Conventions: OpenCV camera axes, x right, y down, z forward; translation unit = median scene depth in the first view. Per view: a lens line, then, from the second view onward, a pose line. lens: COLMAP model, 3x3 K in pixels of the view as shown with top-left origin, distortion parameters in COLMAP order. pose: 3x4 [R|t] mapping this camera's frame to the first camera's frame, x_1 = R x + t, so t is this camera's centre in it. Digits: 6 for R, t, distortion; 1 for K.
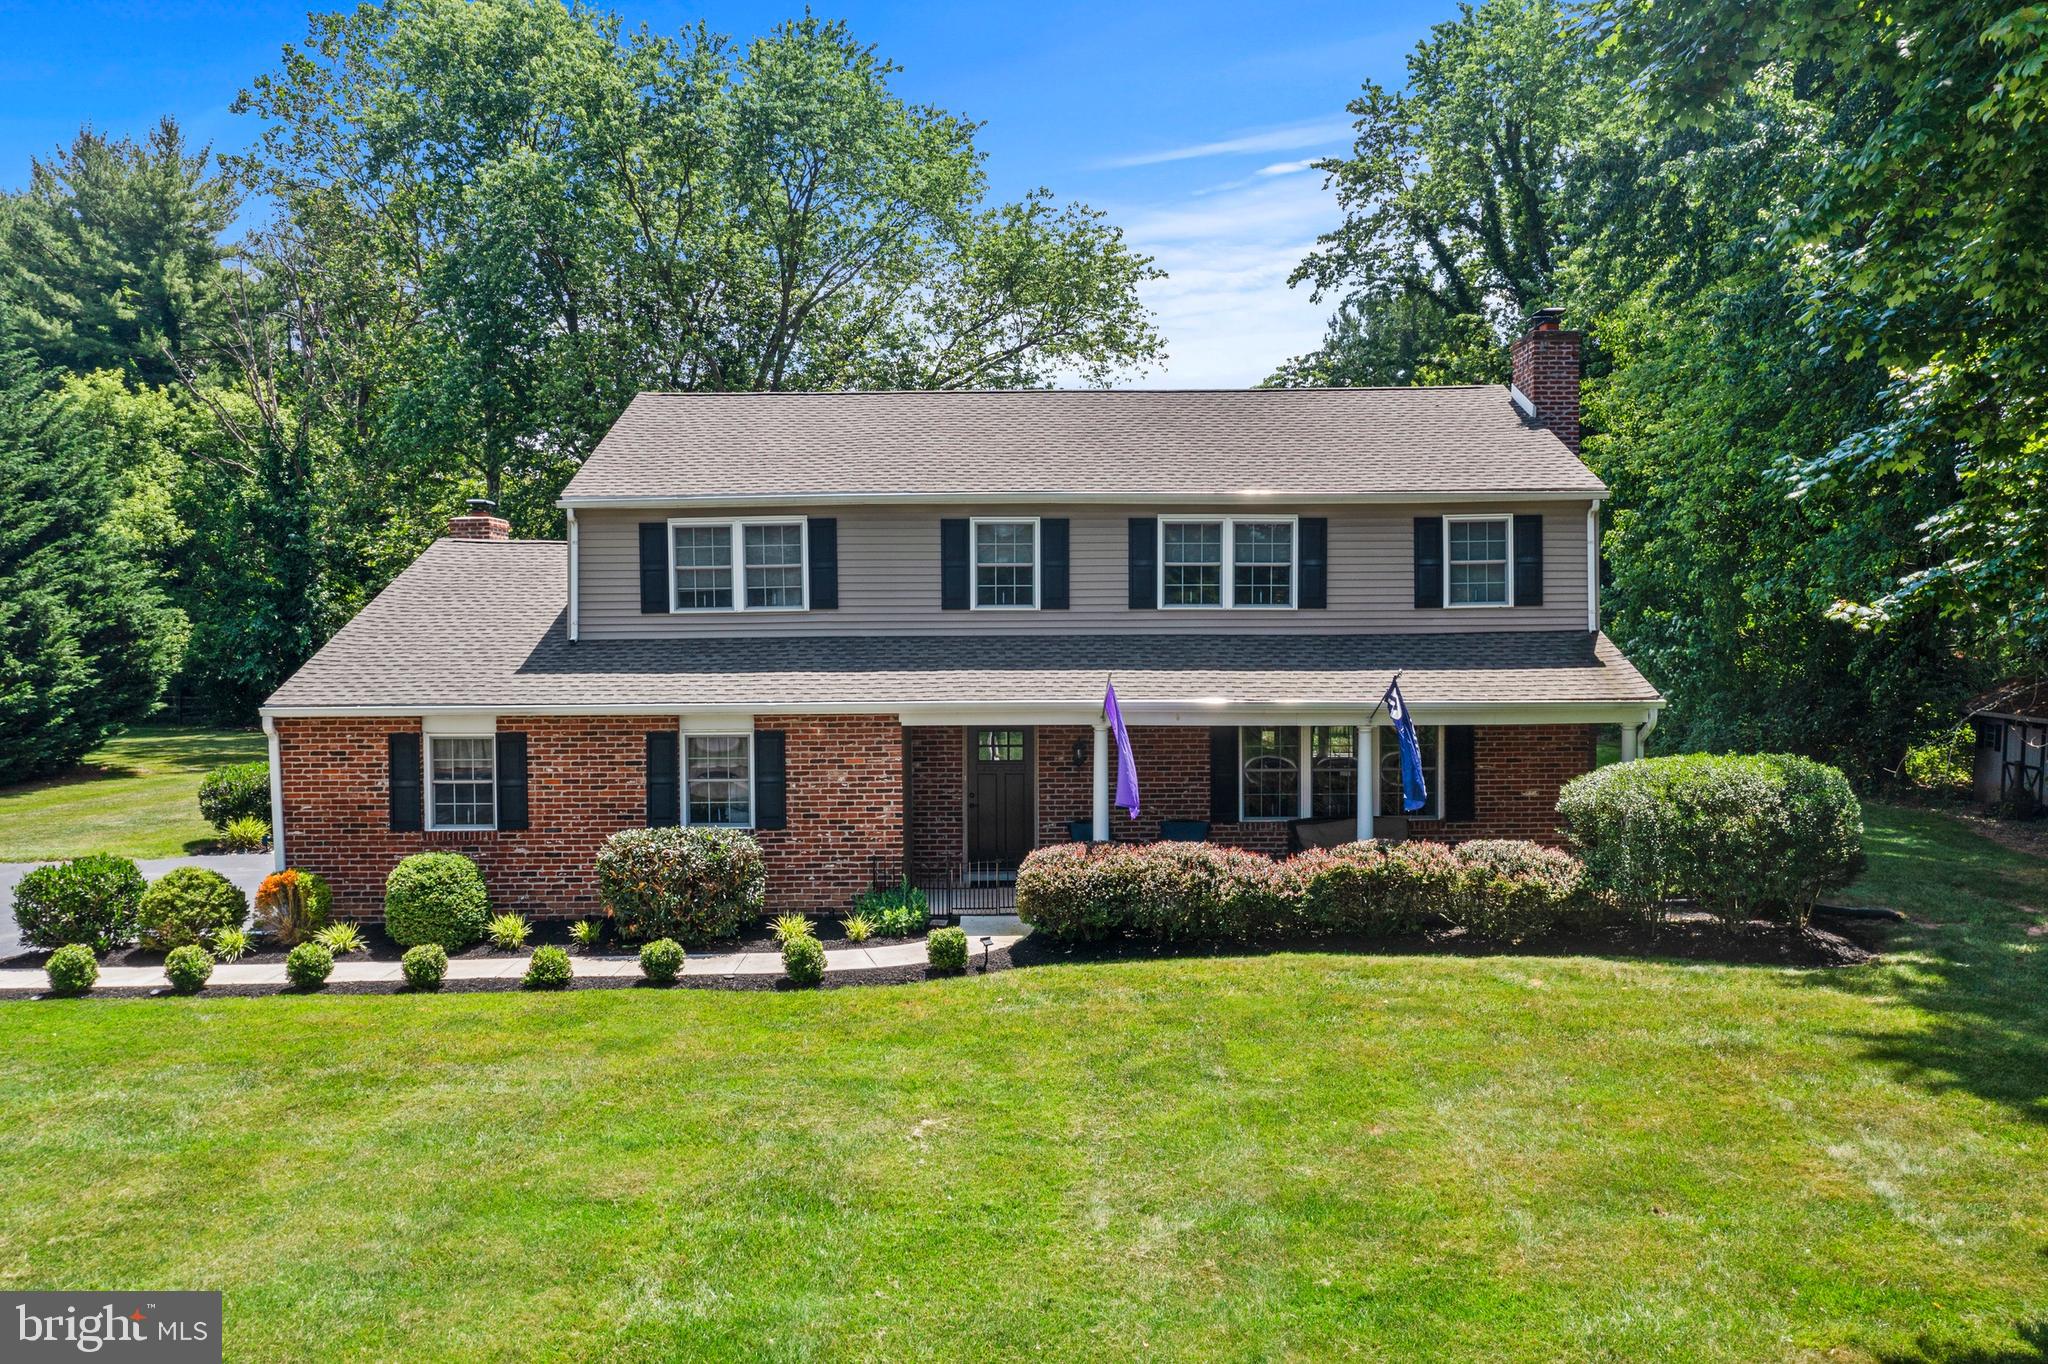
lens RADIAL K [[1610.2, 0, 1015.3], [0, 1610.2, 651.0], [0, 0, 1]] dist [-0.007288, 0.001562]
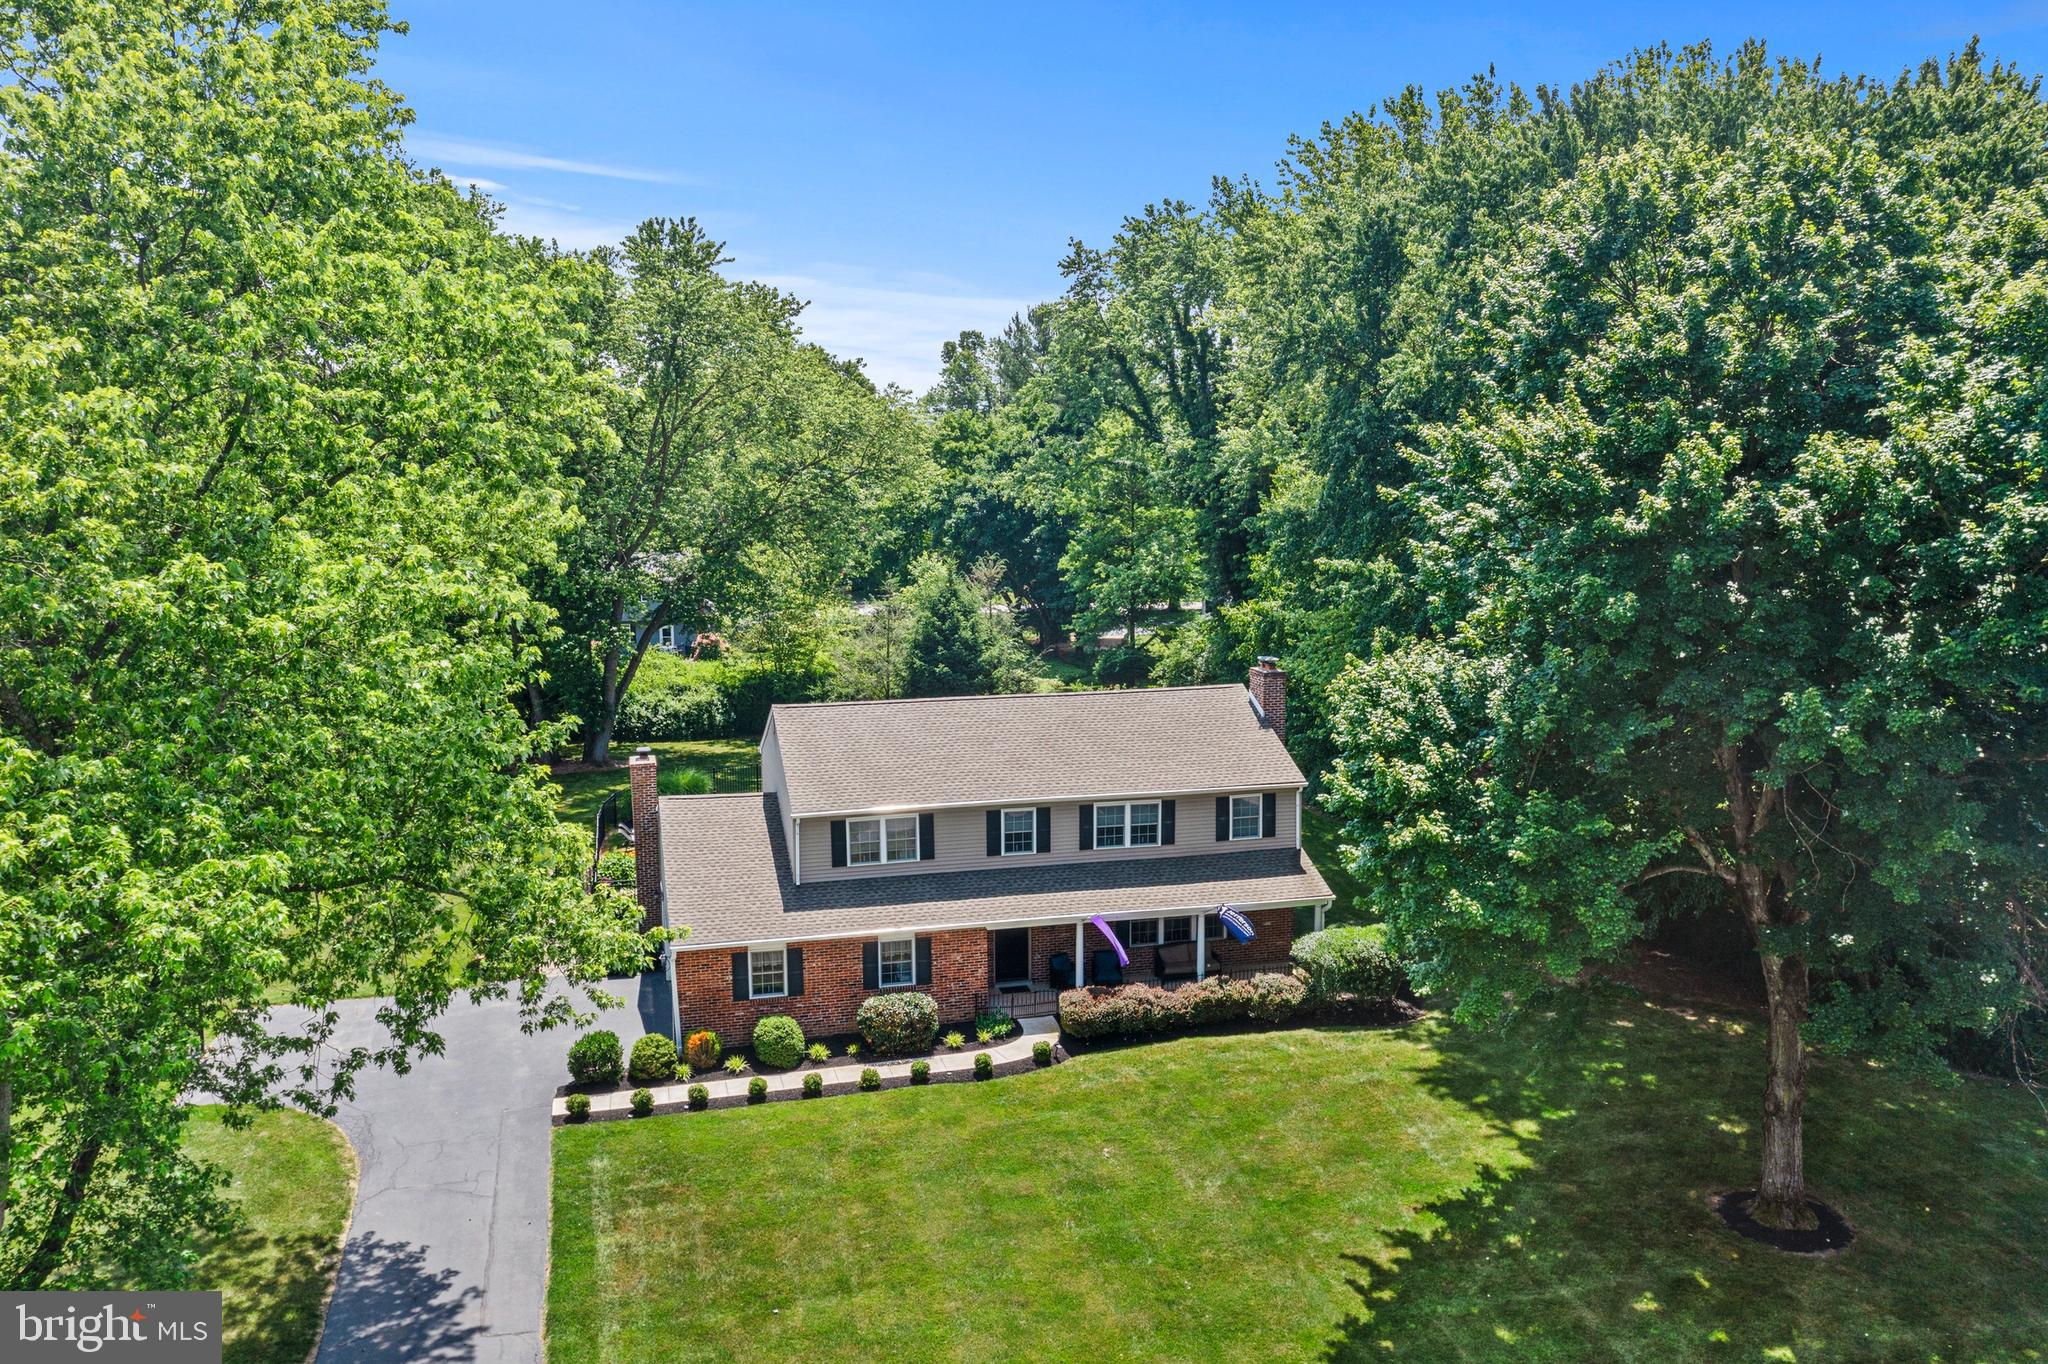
lens RADIAL K [[1610.2, 0, 1006.3], [0, 1610.2, 666.1], [0, 0, 1]] dist [-0.007288, 0.001562]
pose [[0.970564, -0.033812, 0.238458, -0.519672], [0.006779, 0.993539, 0.113285, -0.514096], [-0.240748, -0.108334, 0.964523, -0.928214]]
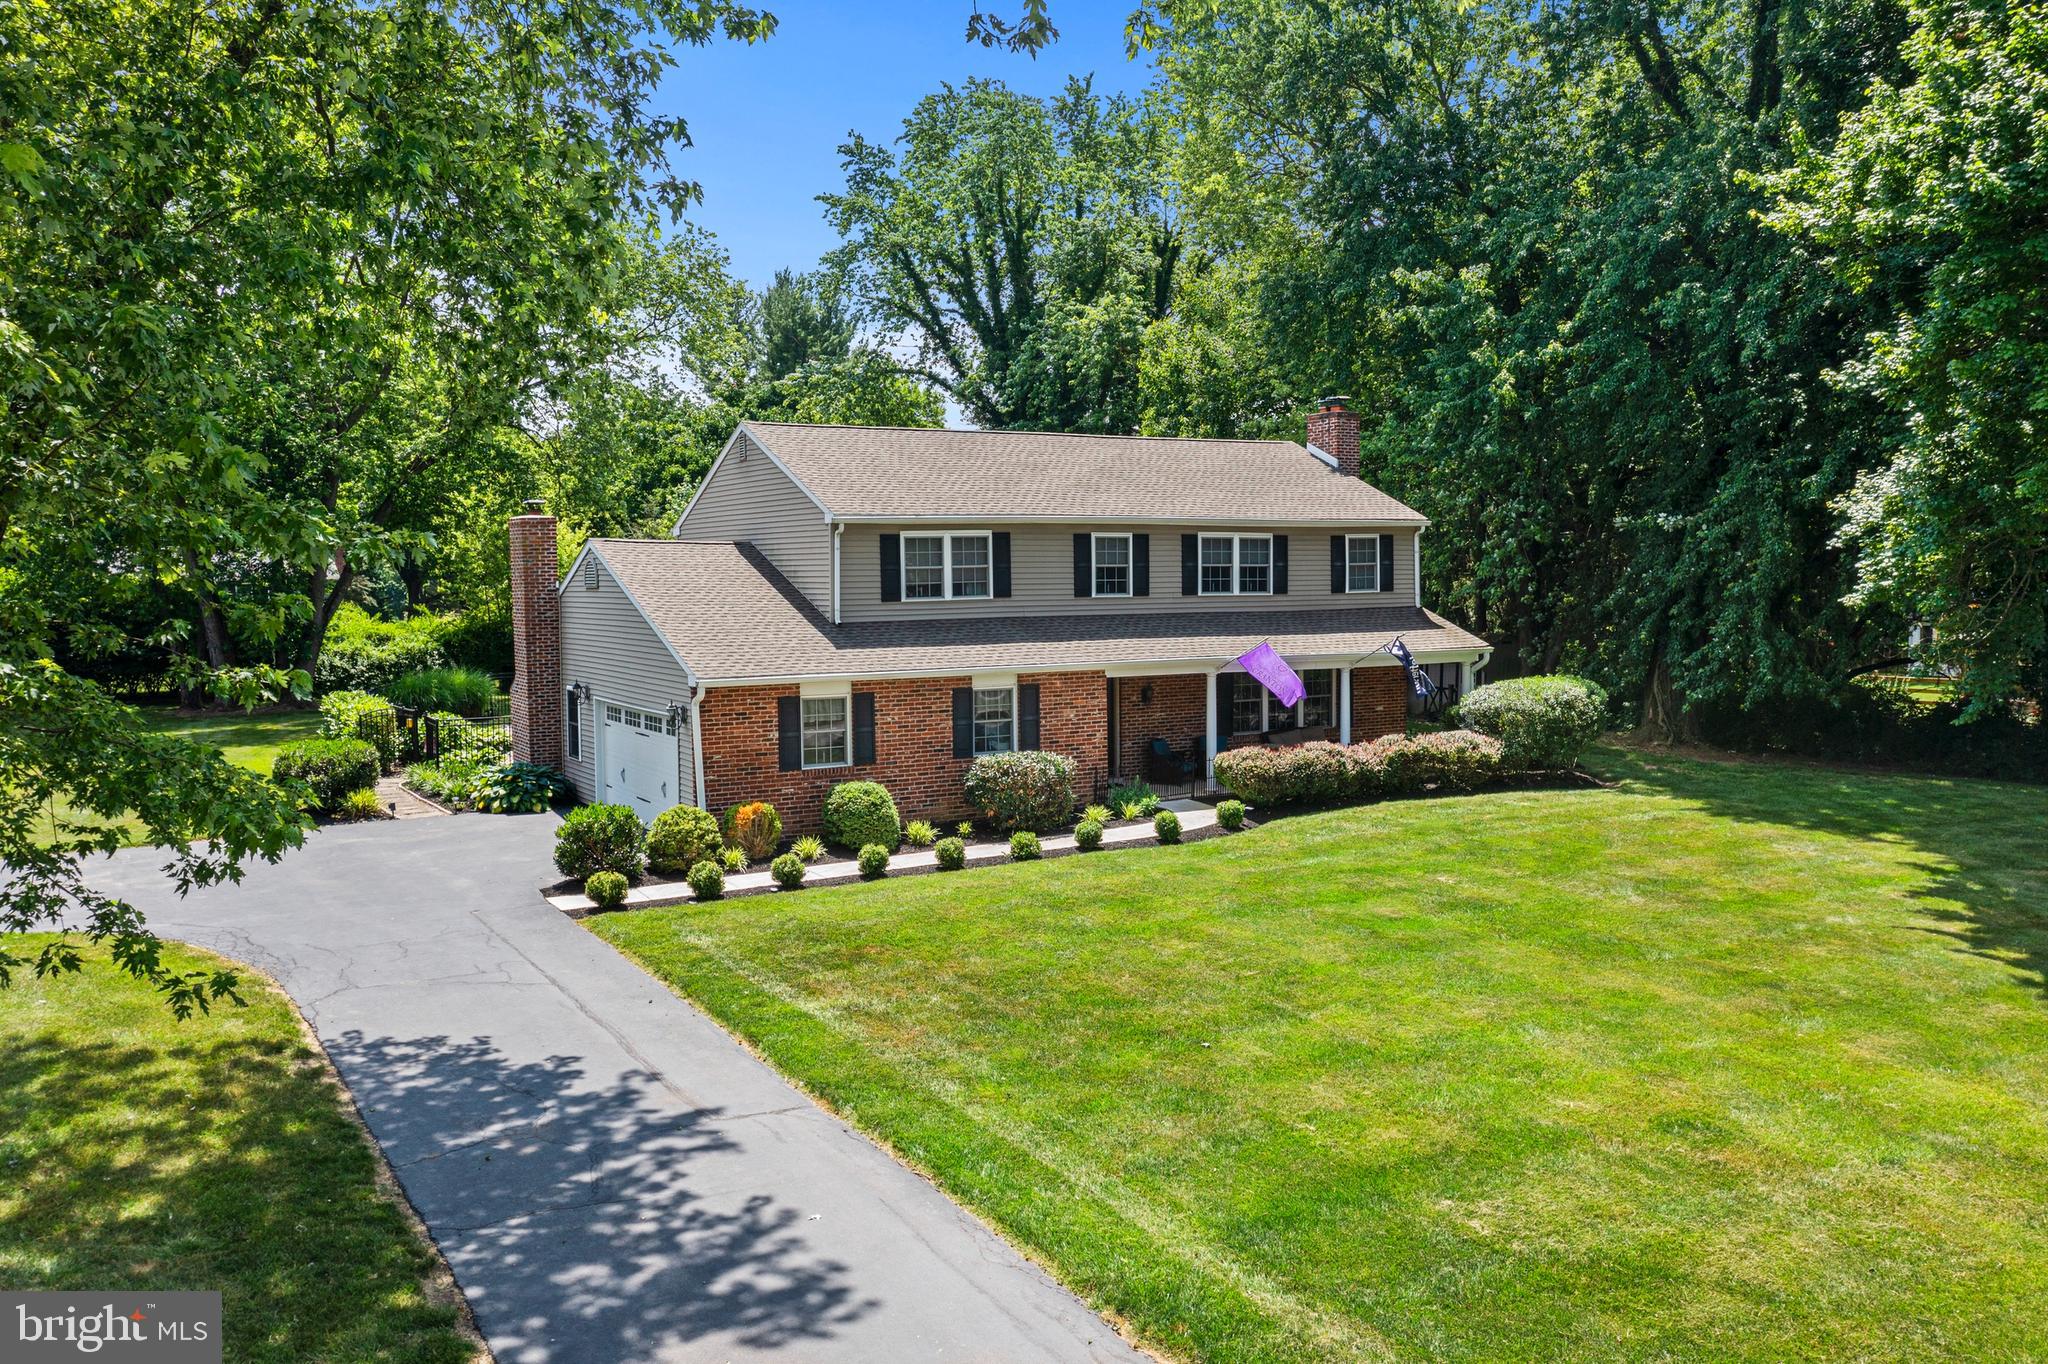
lens RADIAL K [[1610.2, 0, 1013.1], [0, 1610.2, 668.8], [0, 0, 1]] dist [-0.007288, 0.001562]
pose [[0.868678, -0.031921, 0.494347, -0.870516], [0.014769, 0.999147, 0.038564, -0.019654], [-0.495156, -0.026198, 0.868409, -0.234572]]
